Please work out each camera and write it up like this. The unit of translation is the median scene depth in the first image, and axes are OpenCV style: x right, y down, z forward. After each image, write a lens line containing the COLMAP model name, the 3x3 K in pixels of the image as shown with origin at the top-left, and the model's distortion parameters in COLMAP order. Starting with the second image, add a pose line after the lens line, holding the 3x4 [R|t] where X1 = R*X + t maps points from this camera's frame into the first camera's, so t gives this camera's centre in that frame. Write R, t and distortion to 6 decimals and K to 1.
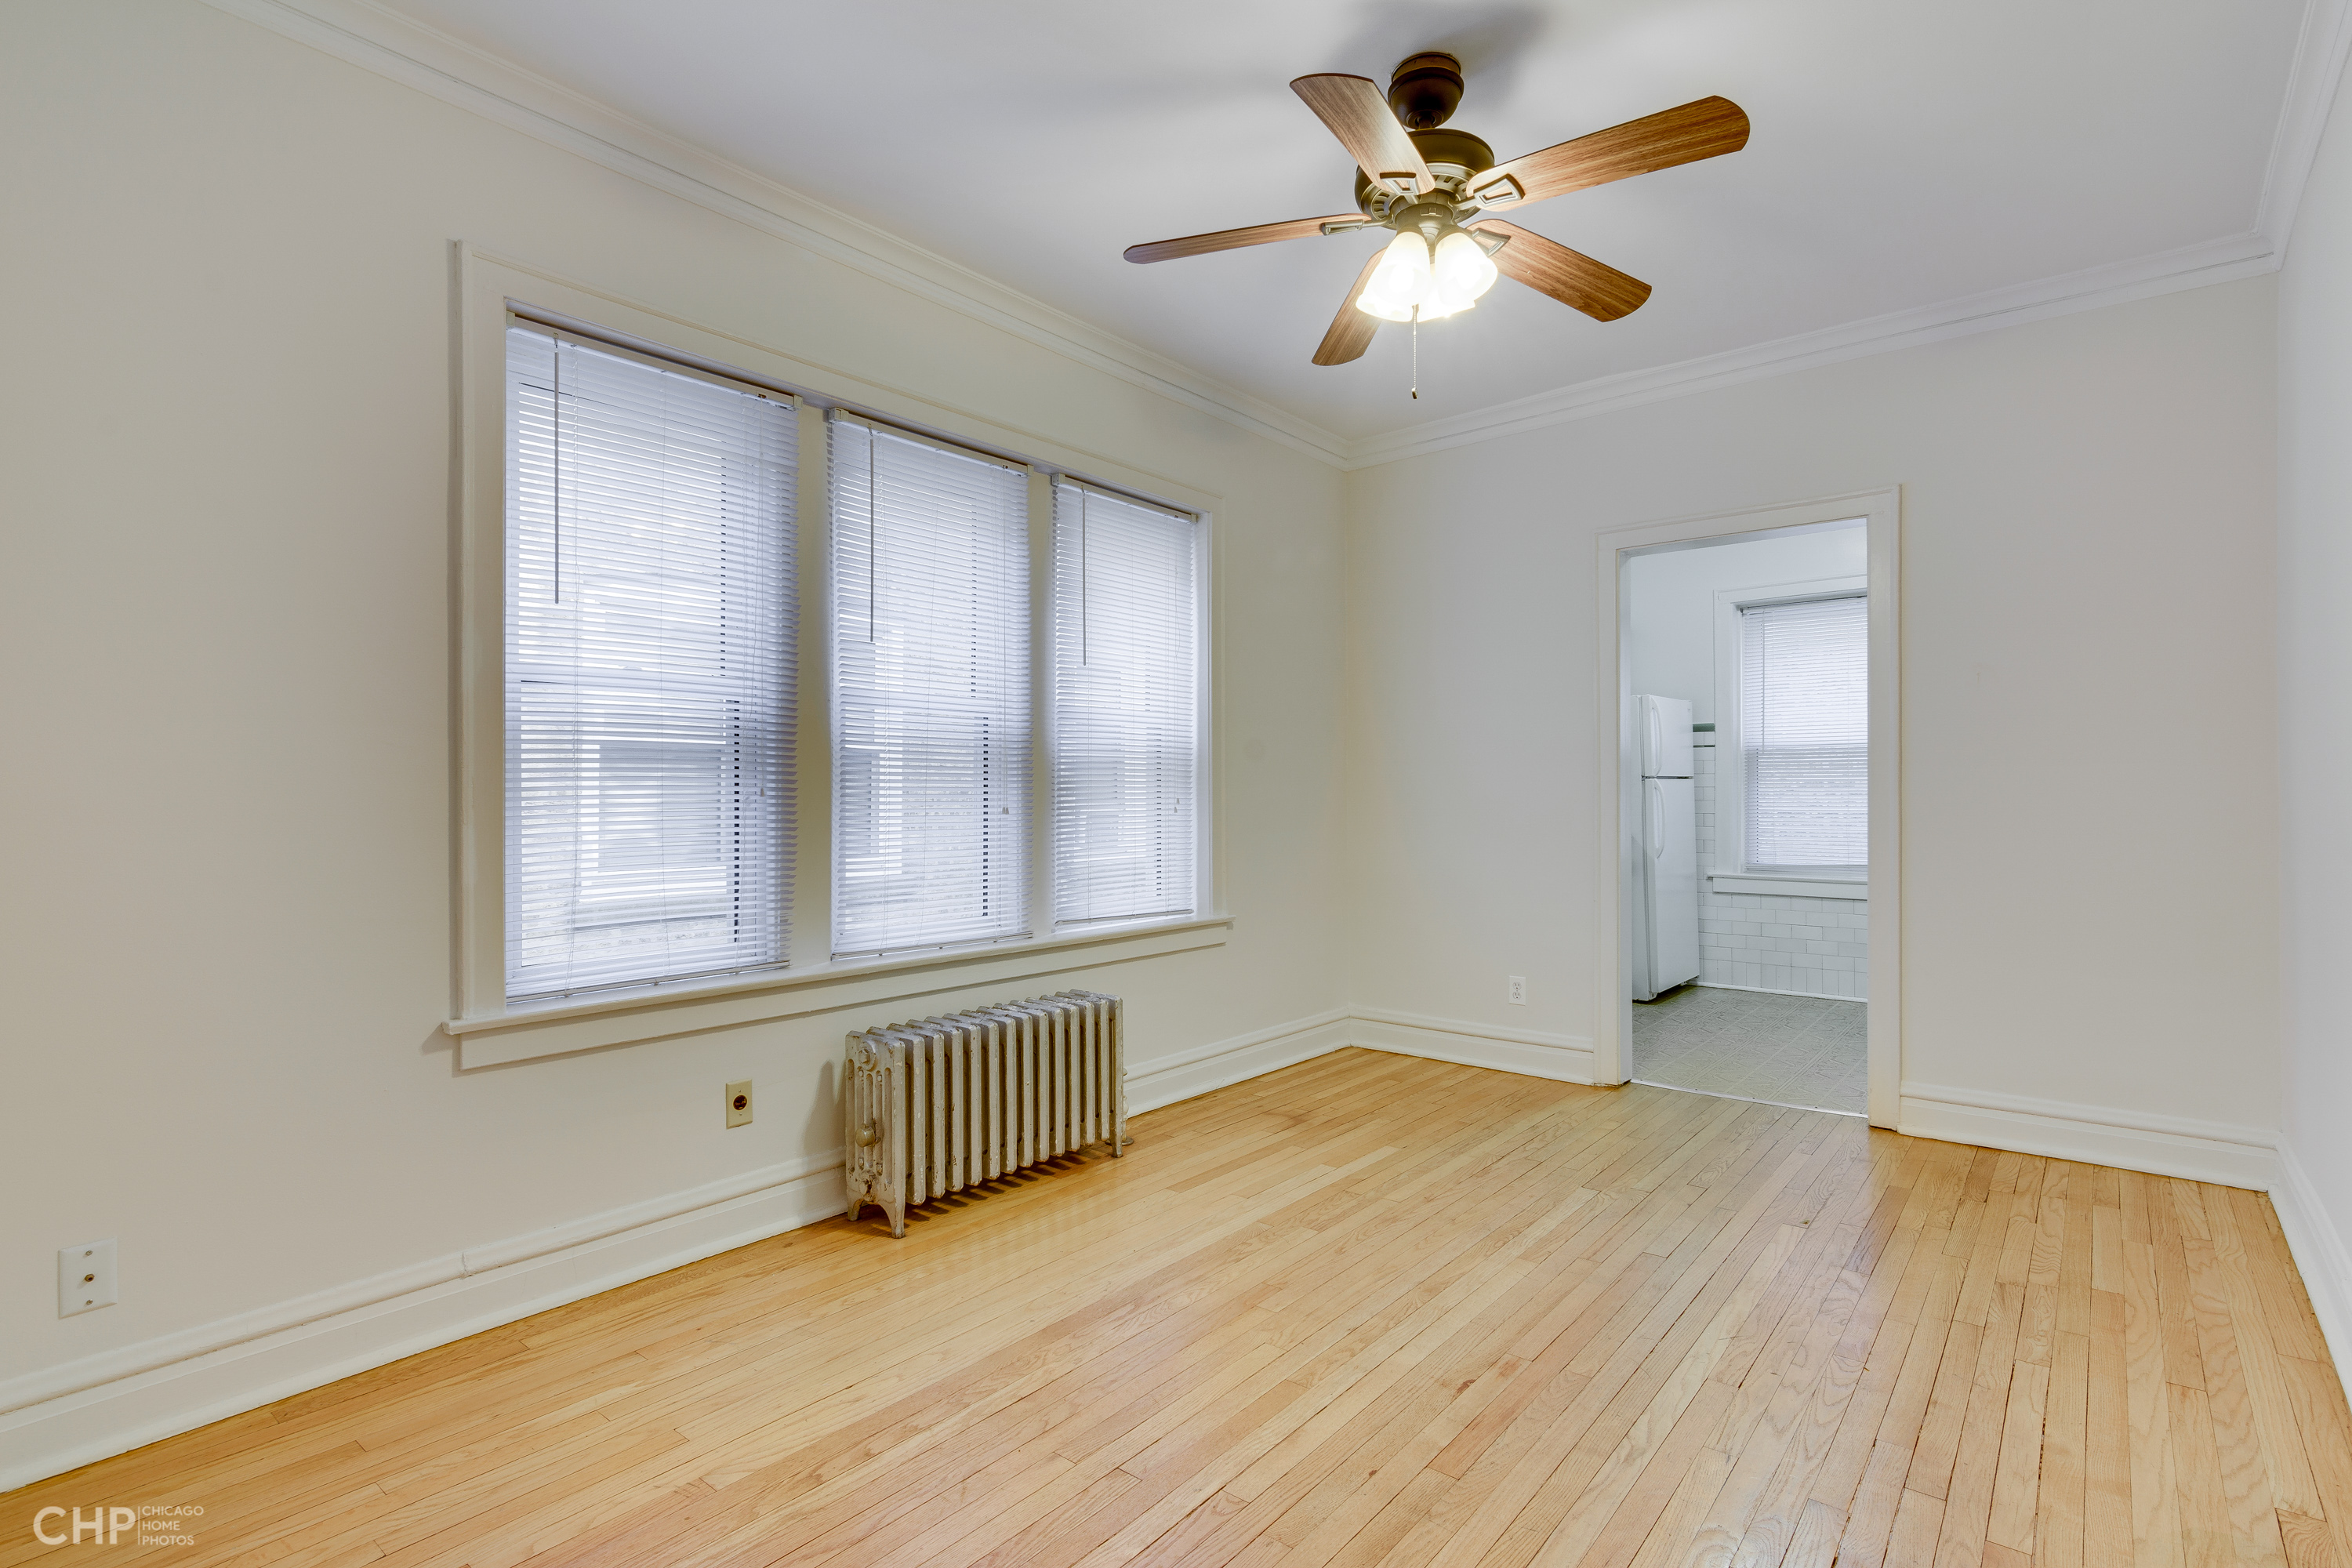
lens RADIAL K [[1136.8, 0, 1174.4], [0, 1136.8, 792.0], [0, 0, 1]] dist [0.006660, 0.000217]
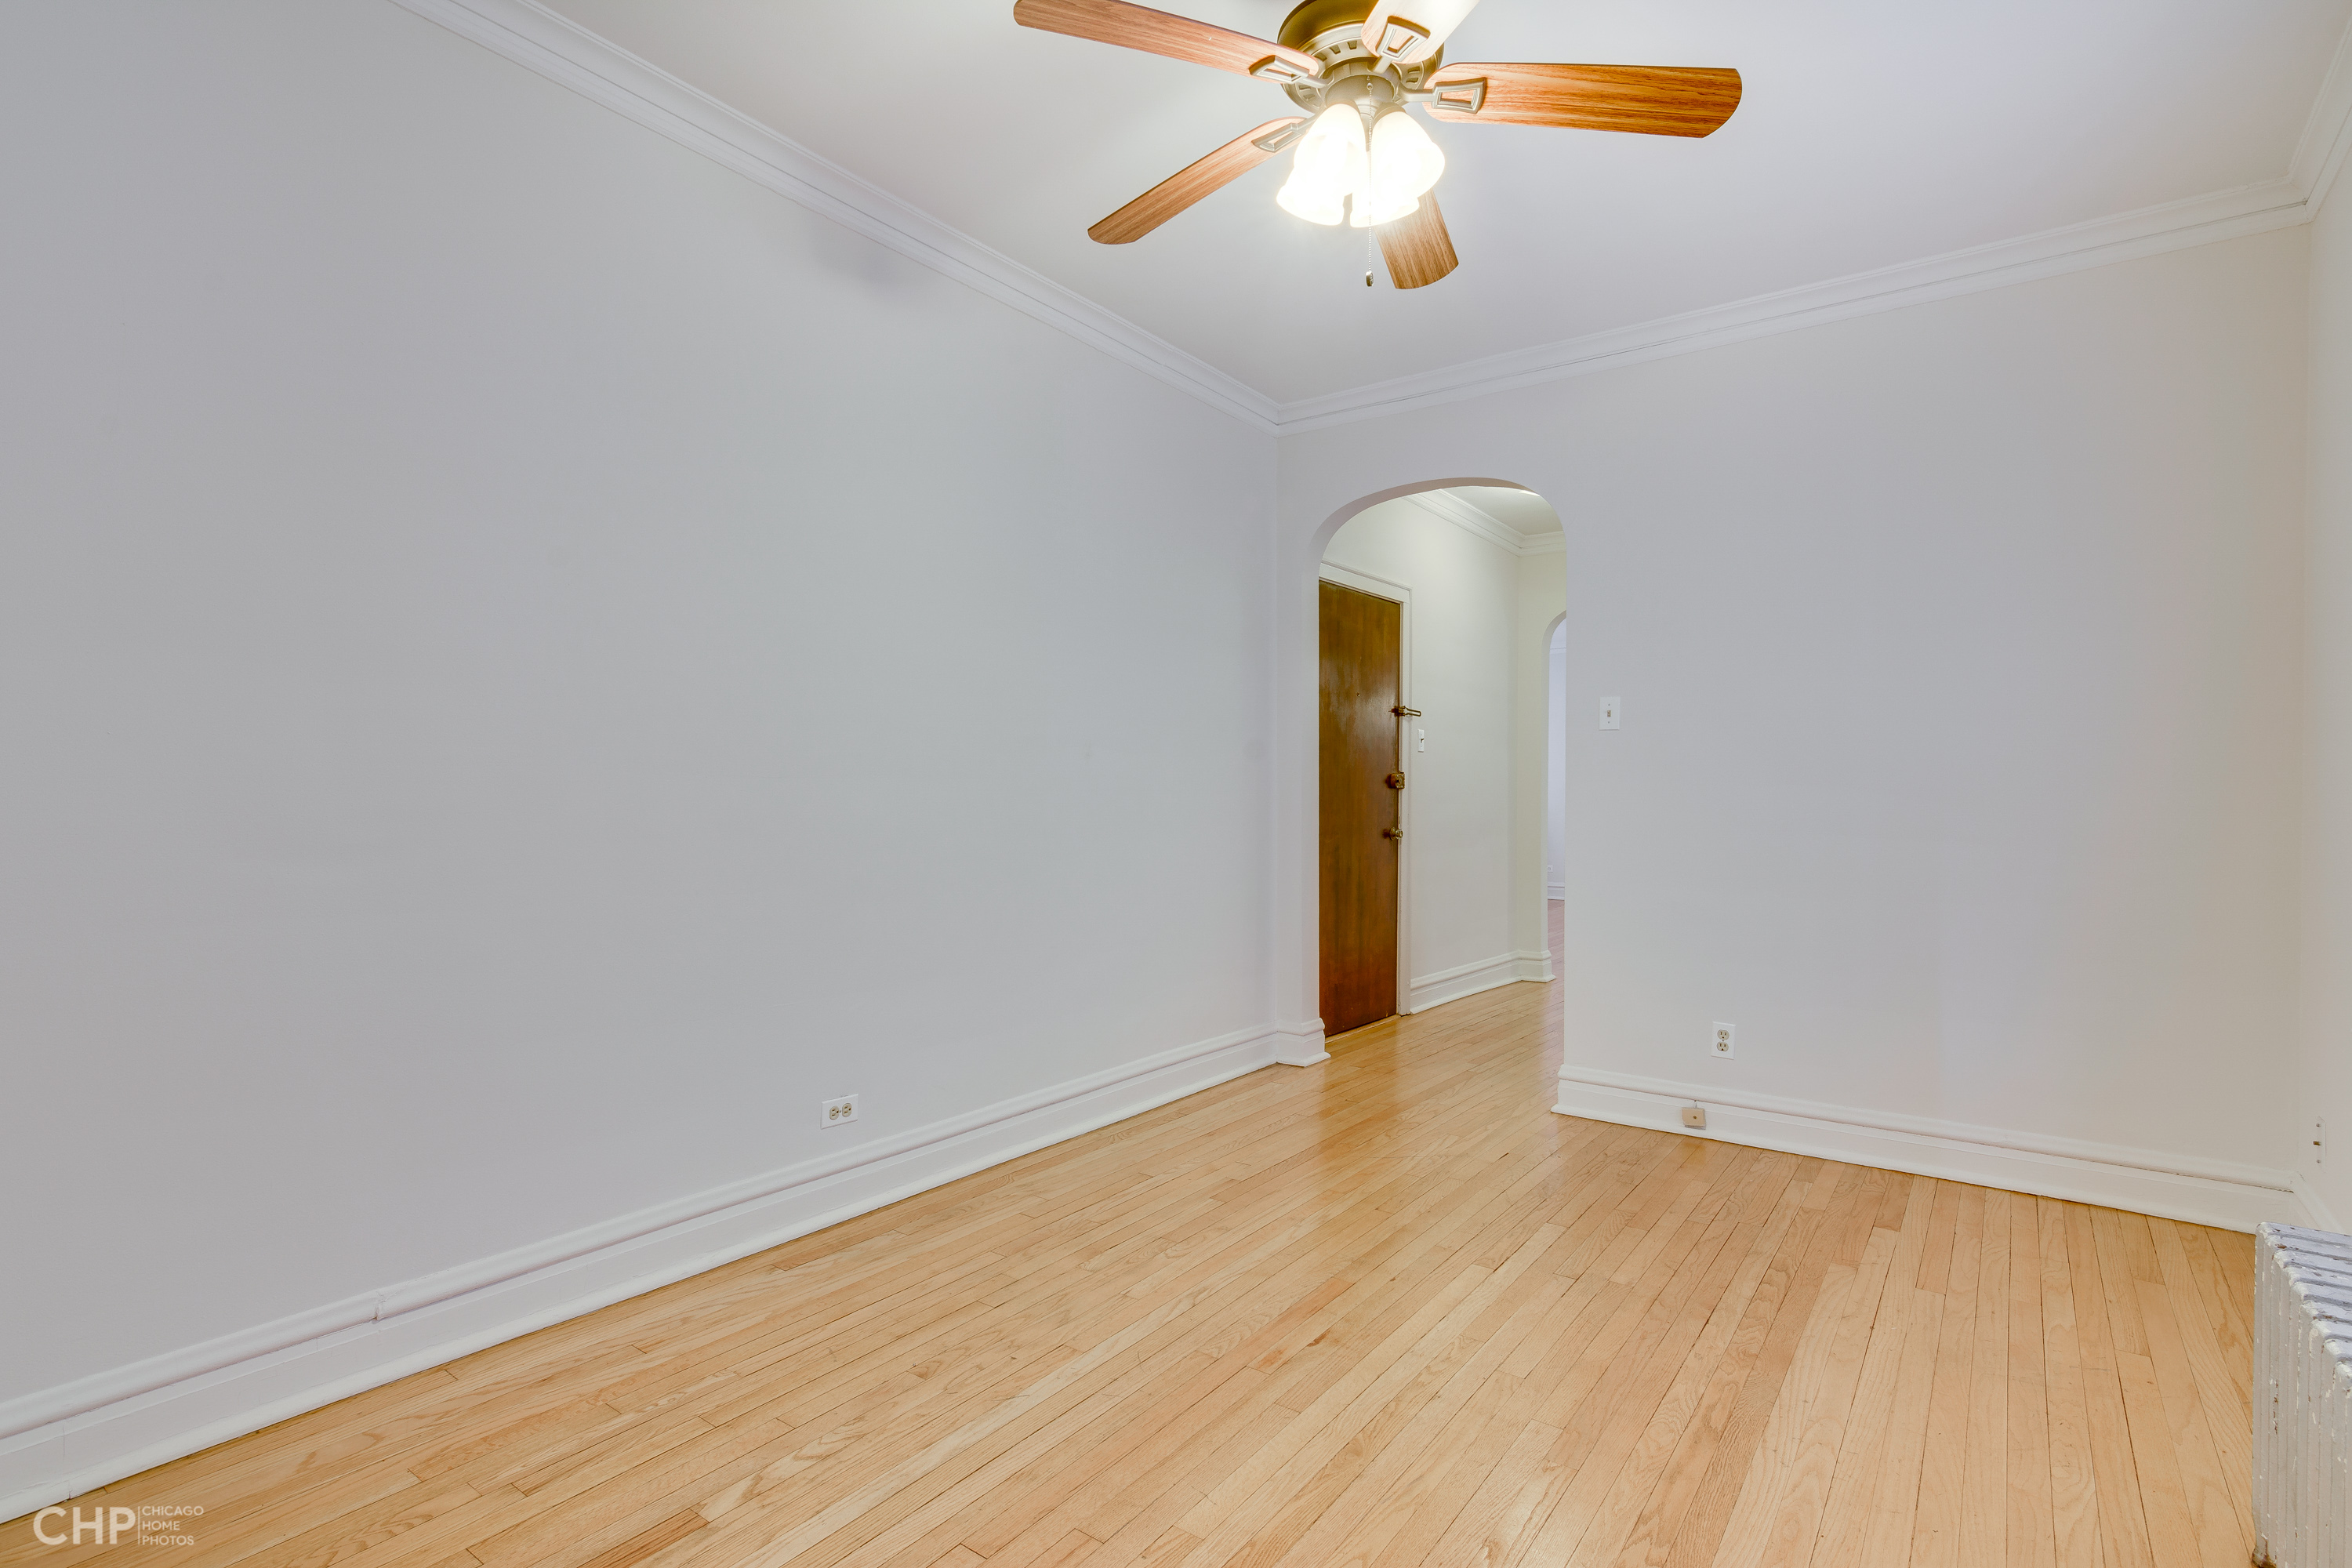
lens RADIAL K [[1136.8, 0, 1174.4], [0, 1136.8, 792.0], [0, 0, 1]] dist [0.006660, 0.000217]
pose [[-0.998645, -0.003447, -0.051934, 0.432726], [-0.003368, 0.999993, -0.001600, 0.007712], [0.051939, -0.001423, -0.998649, 1.997372]]
